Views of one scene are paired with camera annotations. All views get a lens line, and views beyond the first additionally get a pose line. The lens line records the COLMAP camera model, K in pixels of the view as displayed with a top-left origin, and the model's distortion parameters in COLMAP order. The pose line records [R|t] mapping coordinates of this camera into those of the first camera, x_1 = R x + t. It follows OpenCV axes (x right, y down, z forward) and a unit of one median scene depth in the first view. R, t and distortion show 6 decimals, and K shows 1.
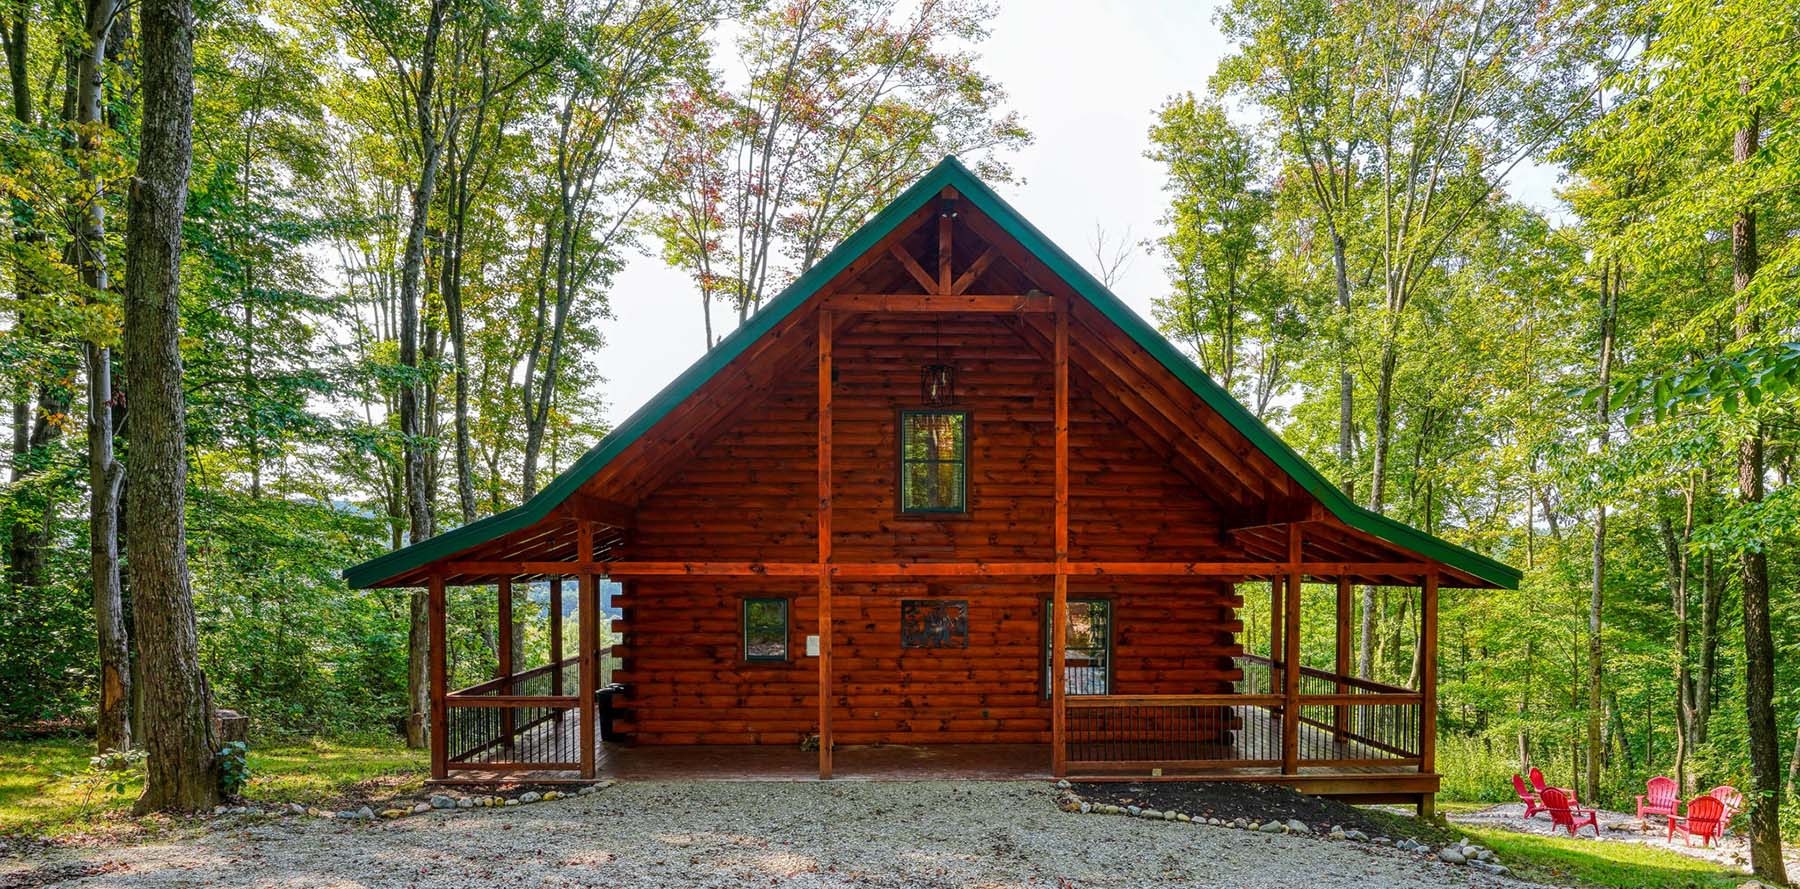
lens RADIAL K [[813.3, 0, 900.0], [0, 813.3, 568.7], [0, 0, 1]] dist [-0.019625, 0.000448]
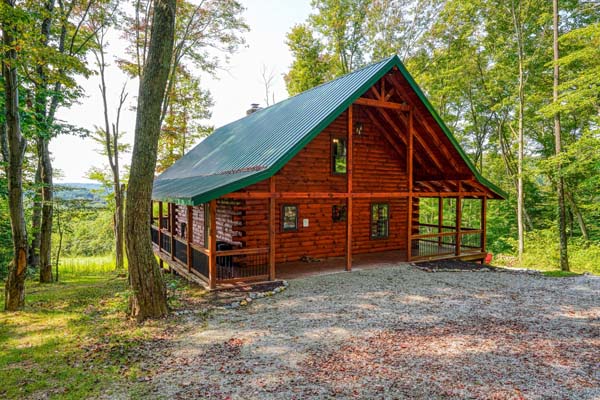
lens RADIAL K [[299.7, 0, 320.1], [0, 299.7, 193.7], [0, 0, 1]] dist [-0.021530, 0.010796]
pose [[0.914448, 0.001552, 0.404700, -0.464468], [-0.005248, 0.999954, 0.008024, -0.008954], [-0.404669, -0.009461, 0.914414, 0.085677]]
